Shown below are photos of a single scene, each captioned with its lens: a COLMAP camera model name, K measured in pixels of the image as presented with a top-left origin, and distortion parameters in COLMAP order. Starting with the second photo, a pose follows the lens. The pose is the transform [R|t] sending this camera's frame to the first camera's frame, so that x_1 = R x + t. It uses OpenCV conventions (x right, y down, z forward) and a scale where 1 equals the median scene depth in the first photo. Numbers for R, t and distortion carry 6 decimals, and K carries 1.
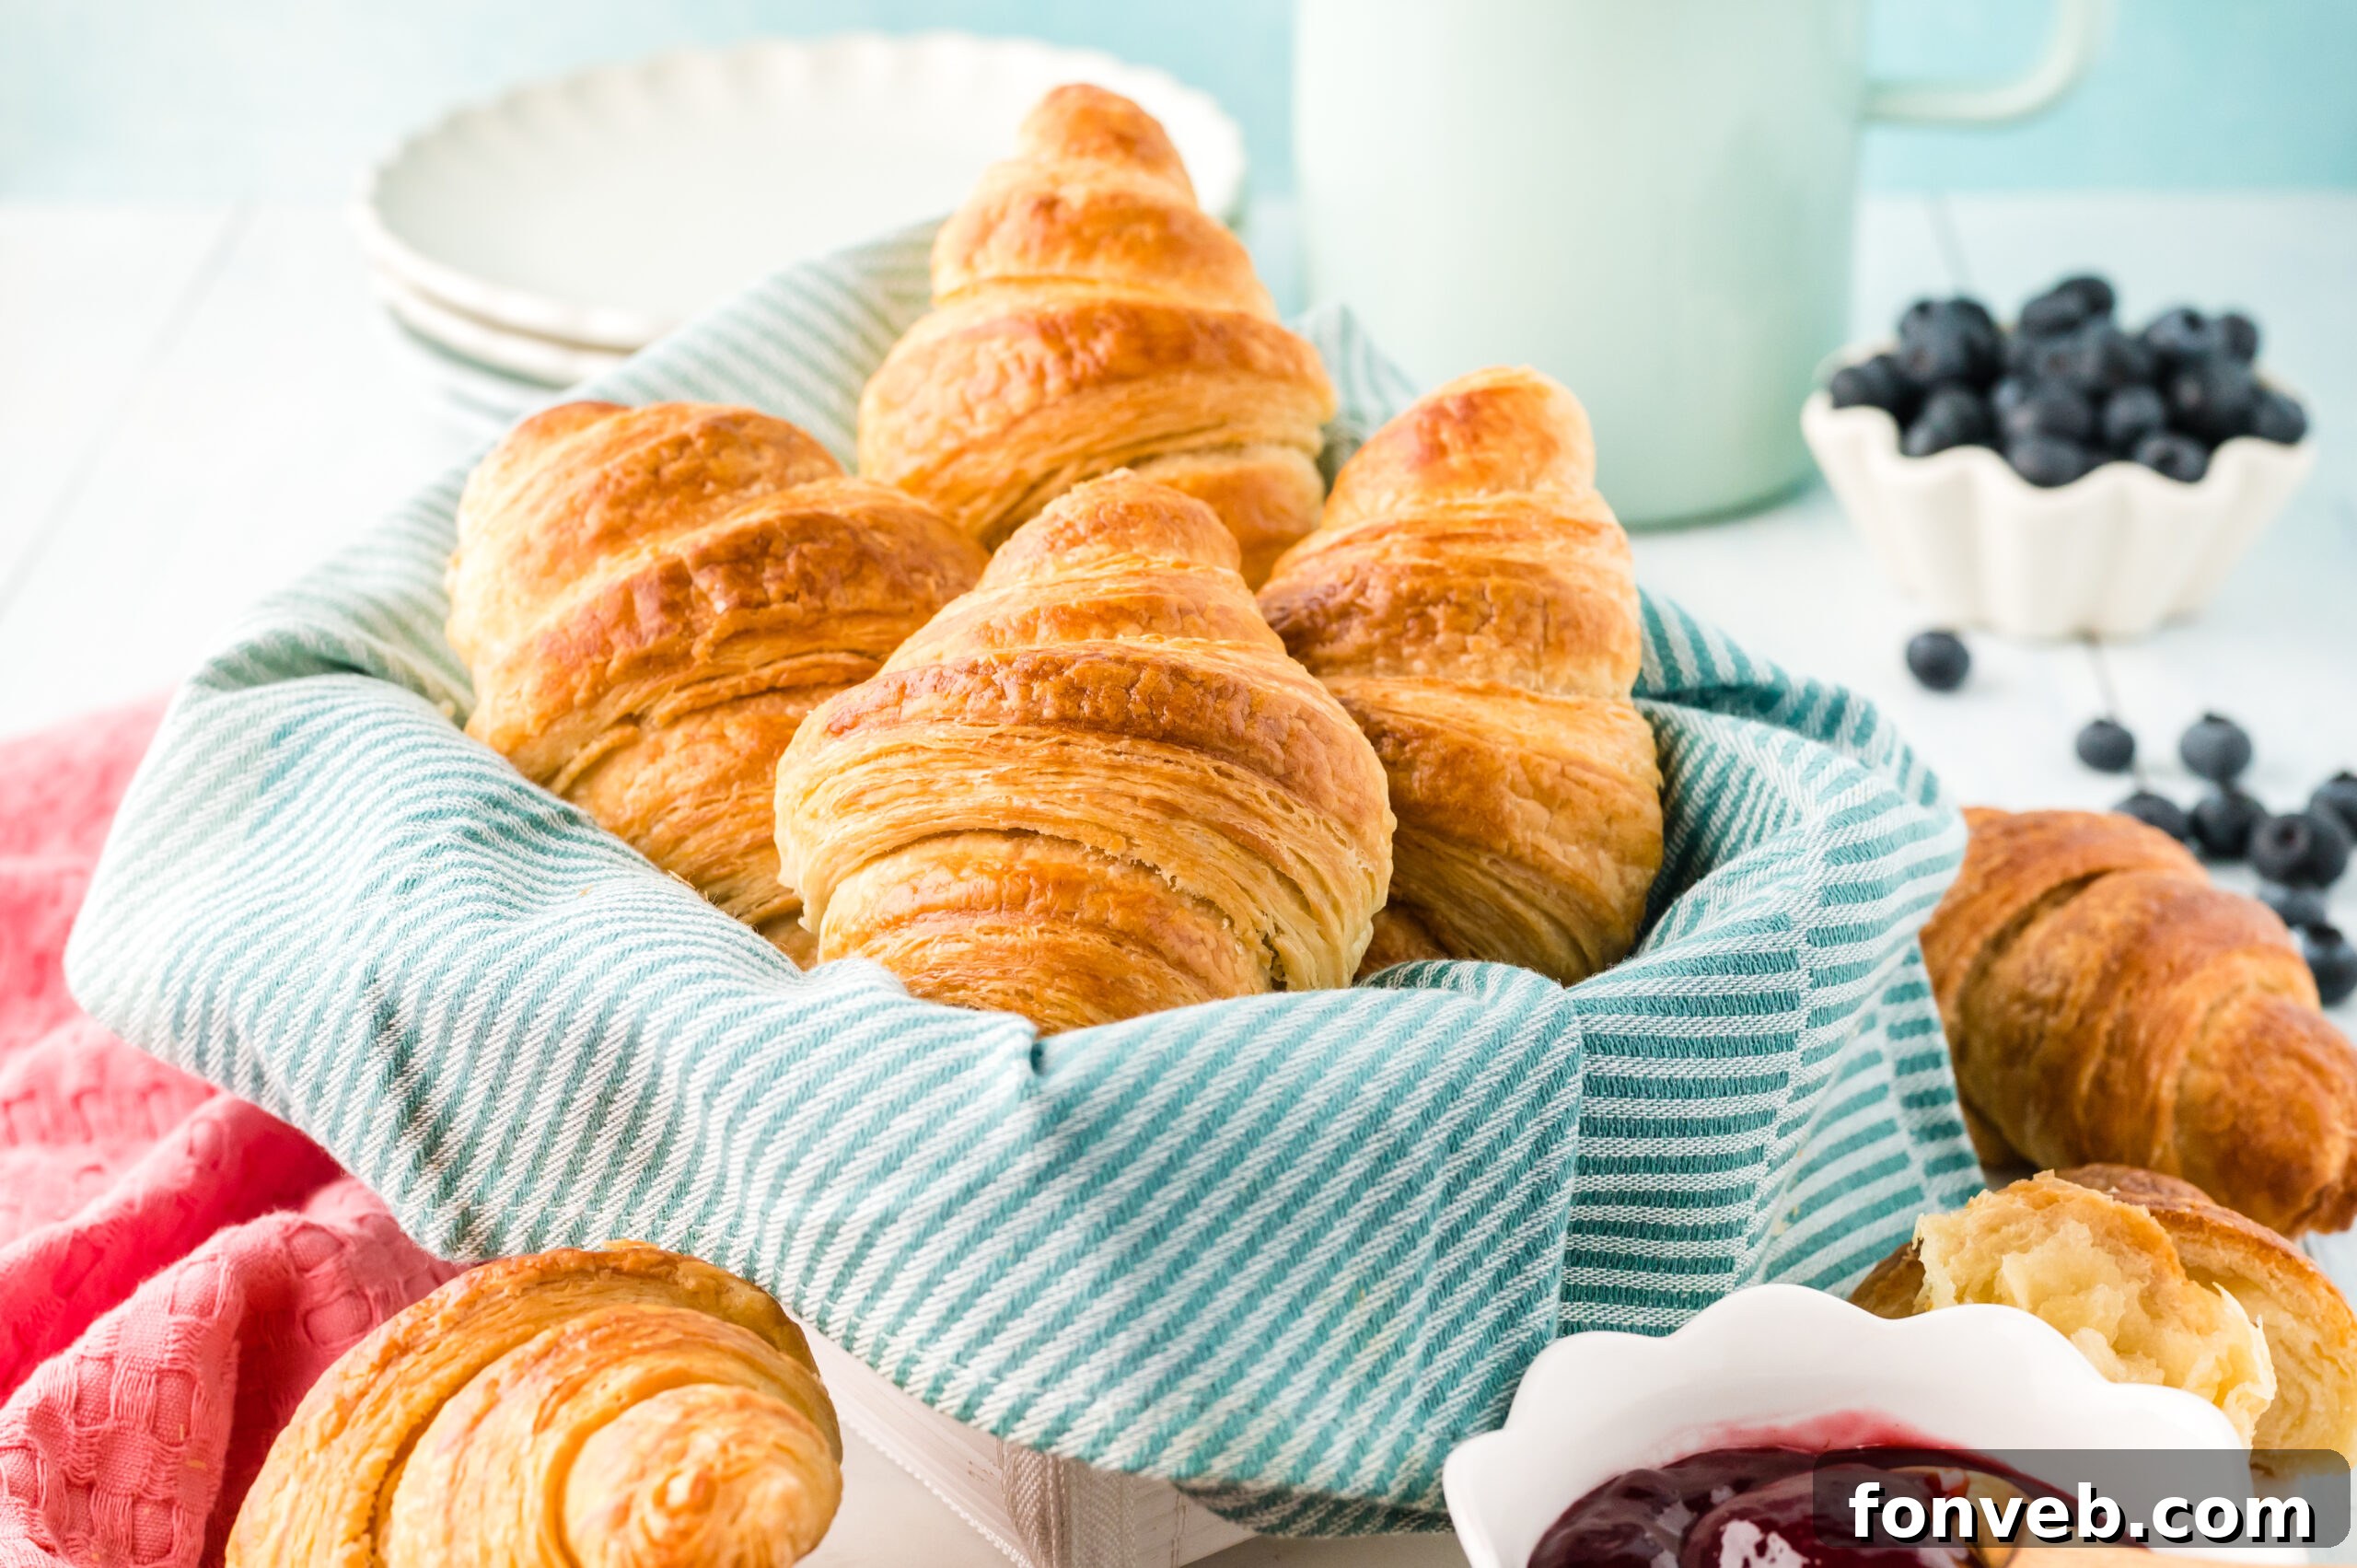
lens RADIAL K [[4855.8, 0, 1111.6], [0, 4855.8, 707.0], [0, 0, 1]] dist [0.052010, 0.128331]
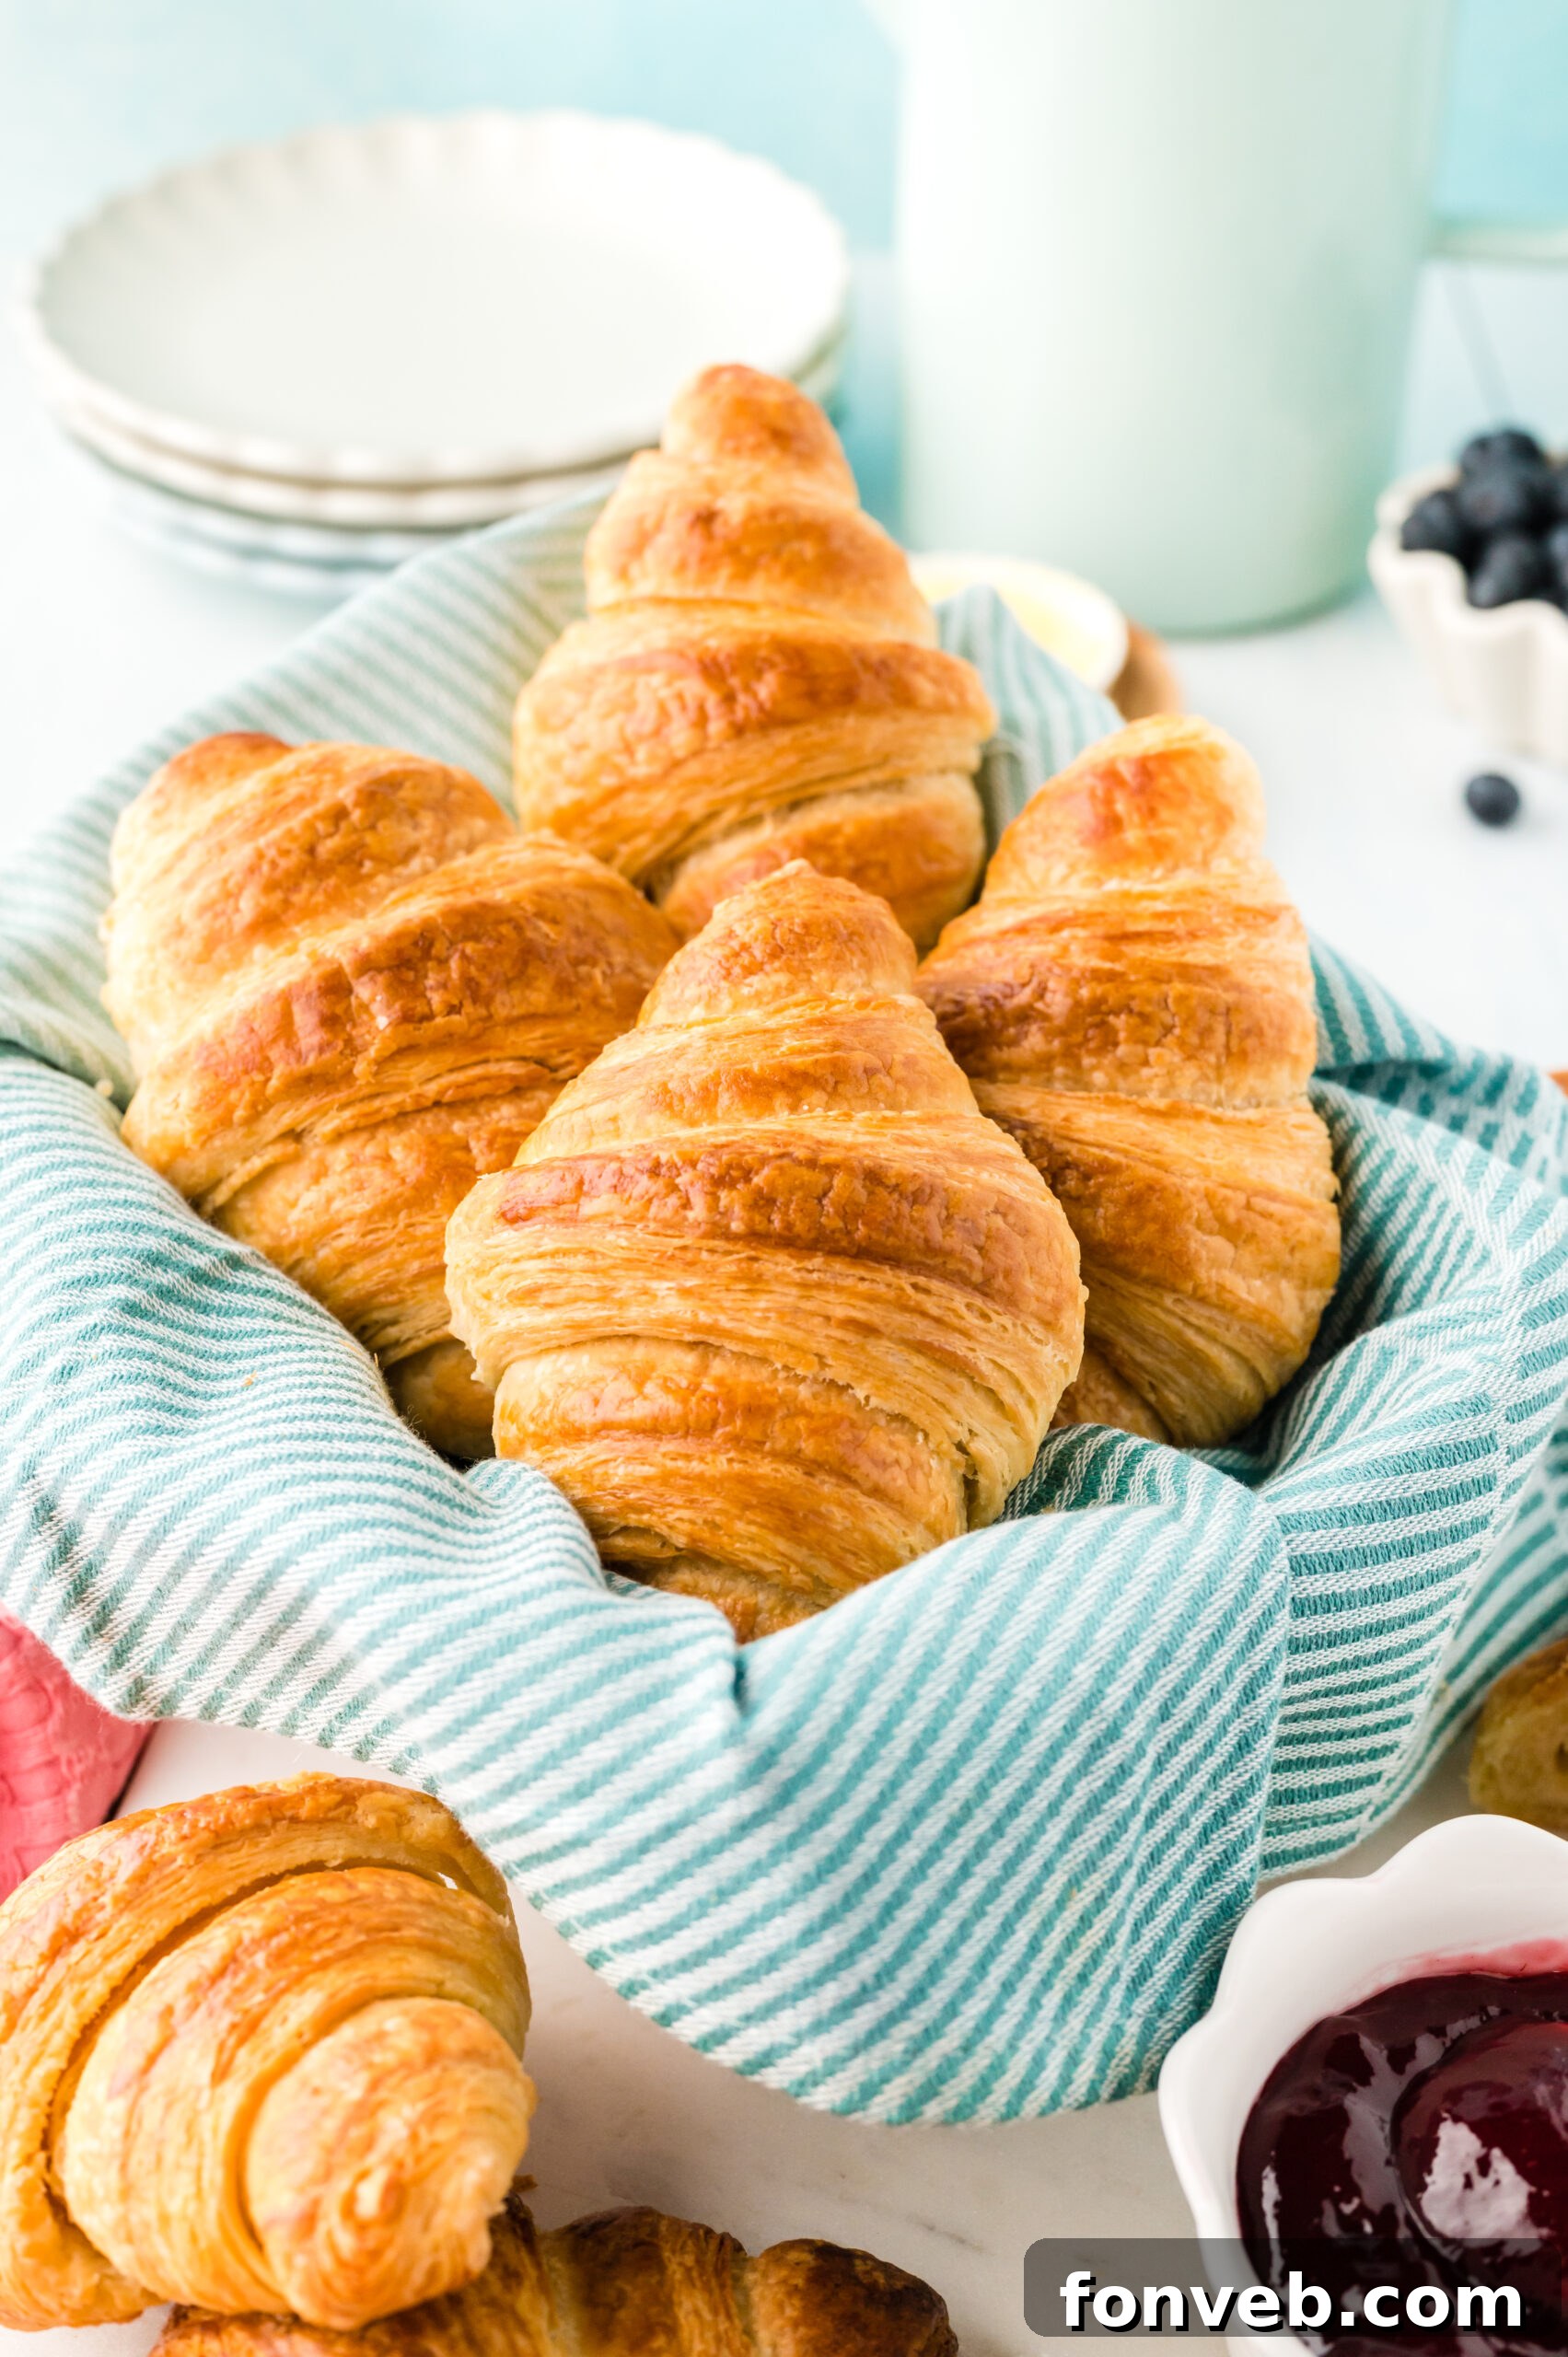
lens RADIAL K [[3525.3, 0, 784.0], [0, 3525.3, 1178.5], [0, 0, 1]] dist [0.004153, 0.087039]
pose [[0.999267, -0.002903, 0.038172, -0.028809], [-0.005941, 0.973284, 0.229527, -0.159071], [-0.037818, -0.229585, 0.972554, 0.321164]]
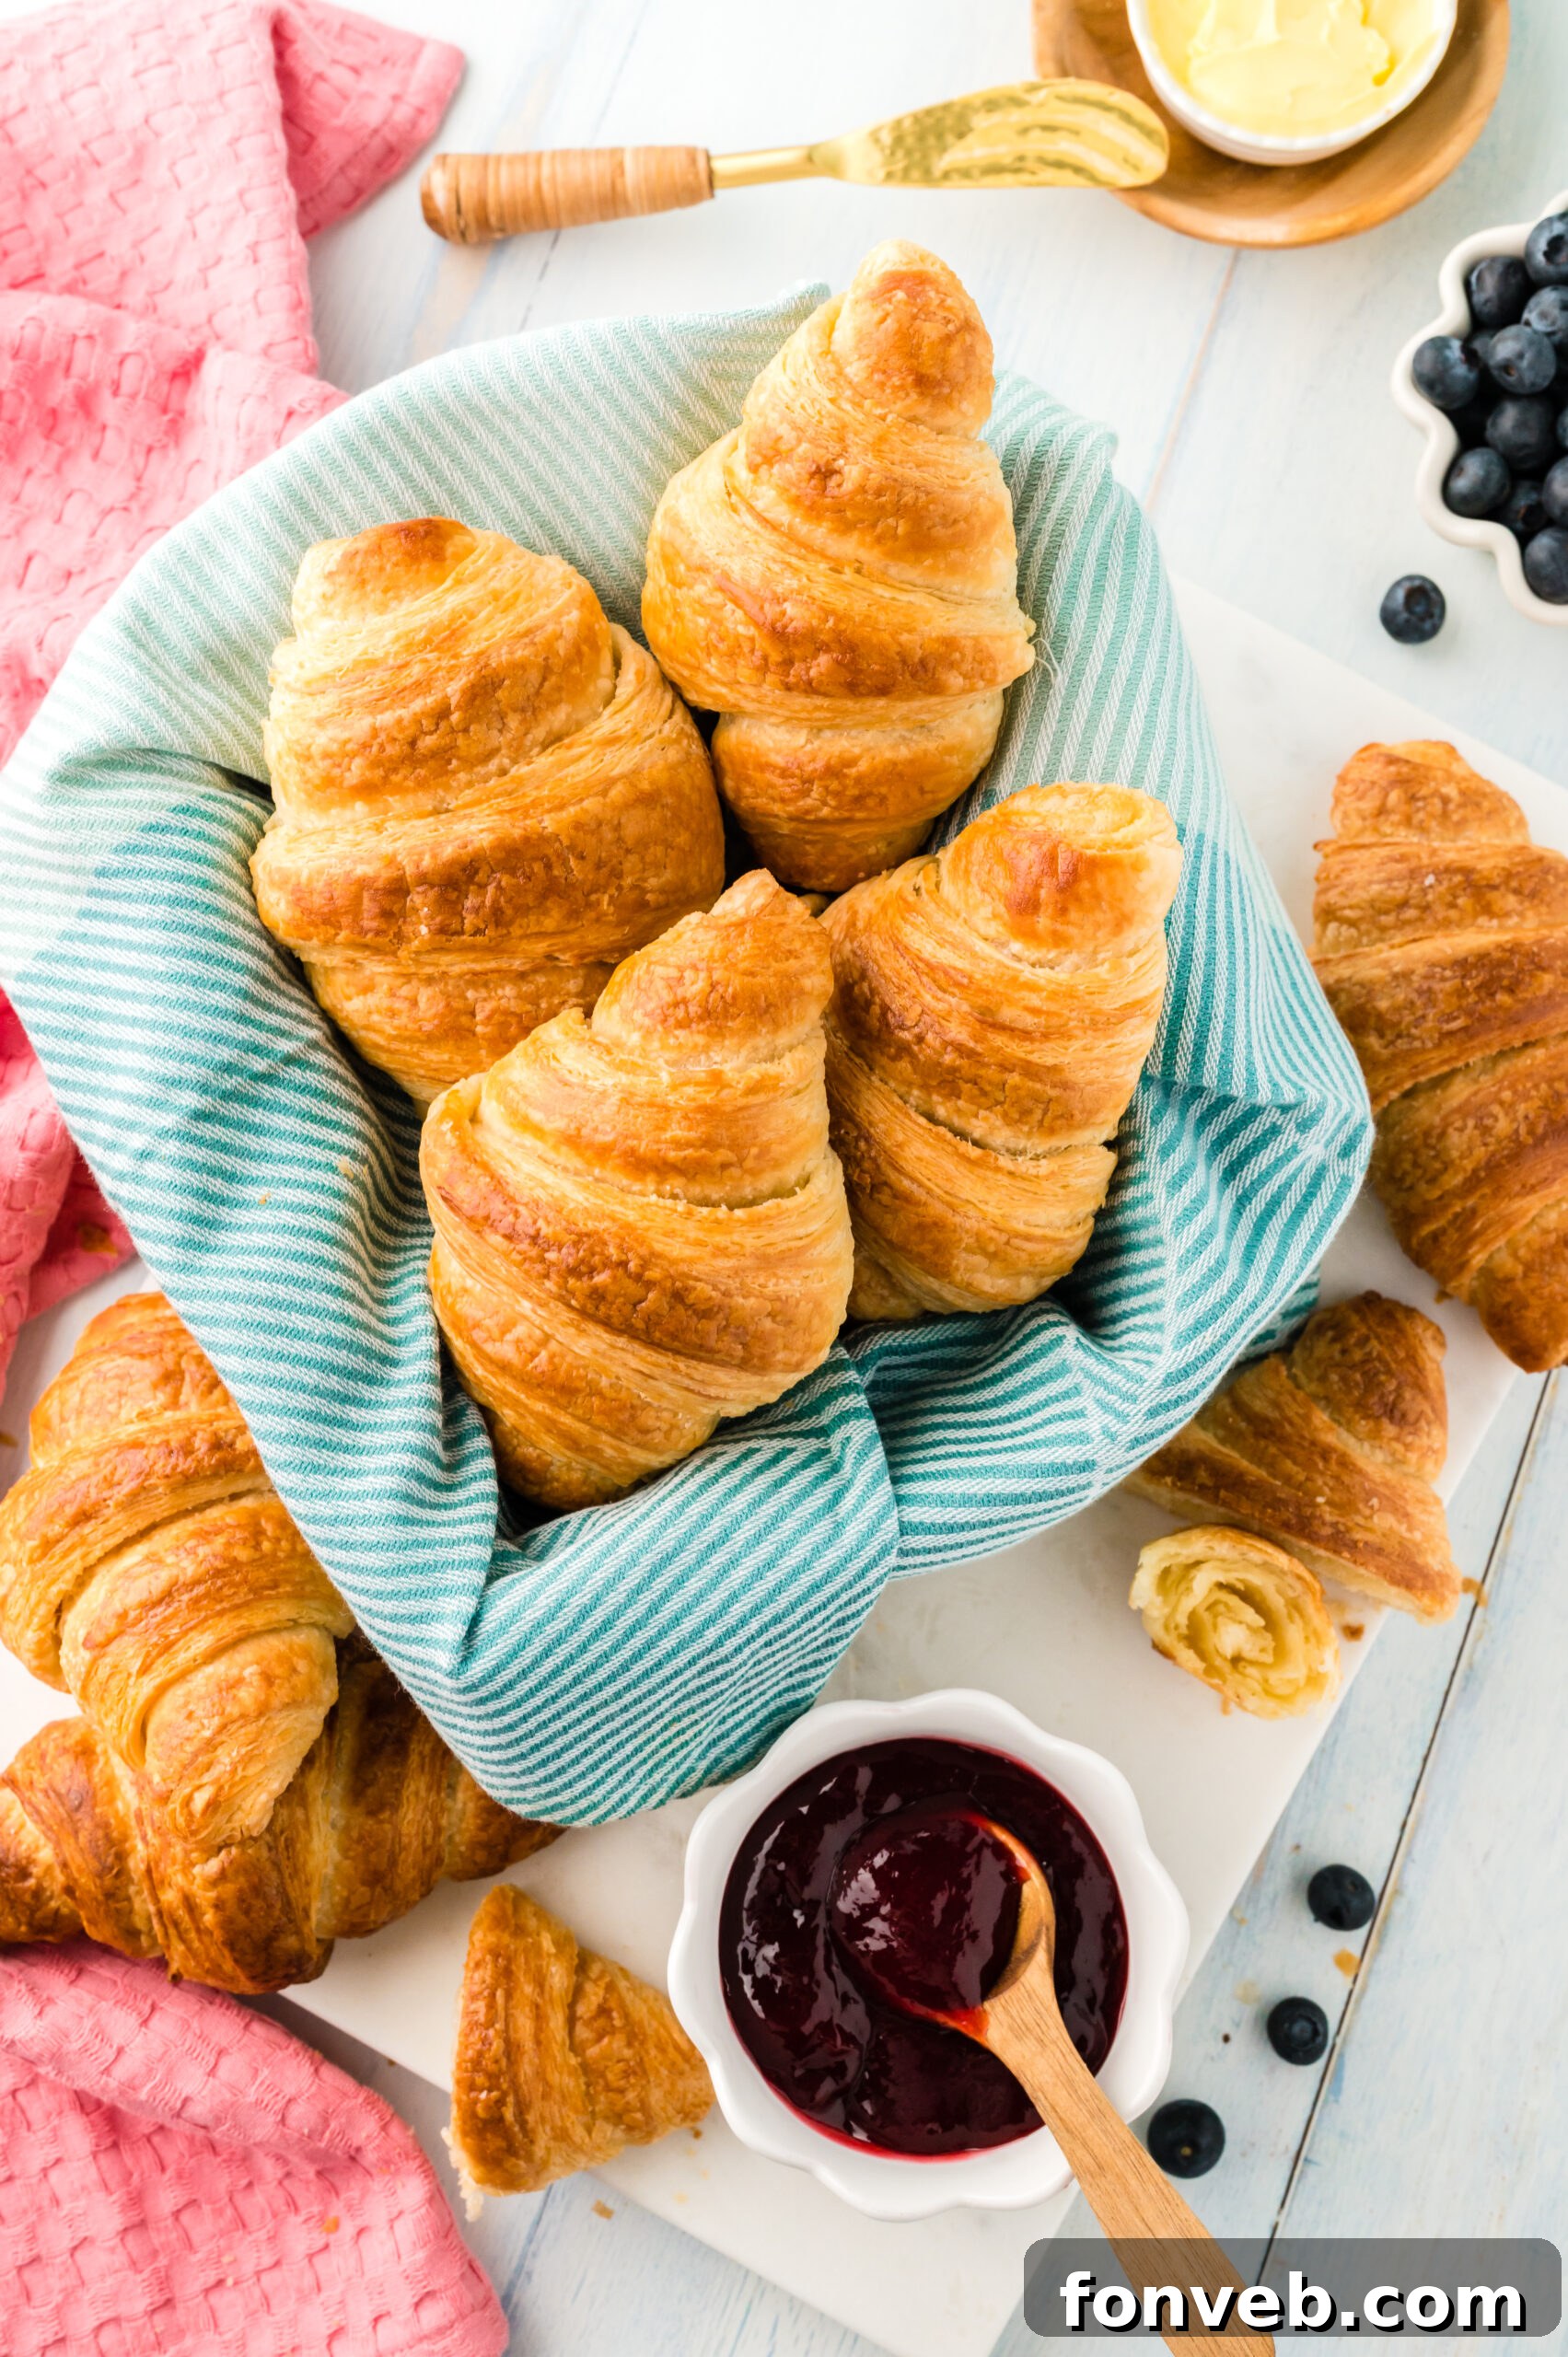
lens RADIAL K [[3525.3, 0, 784.0], [0, 3525.3, 1178.5], [0, 0, 1]] dist [0.004153, 0.087039]
pose [[0.954642, 0.297389, -0.014748, 0.044899], [-0.149299, 0.520940, 0.840435, -0.816601], [0.257620, -0.800113, 0.541712, 0.491607]]
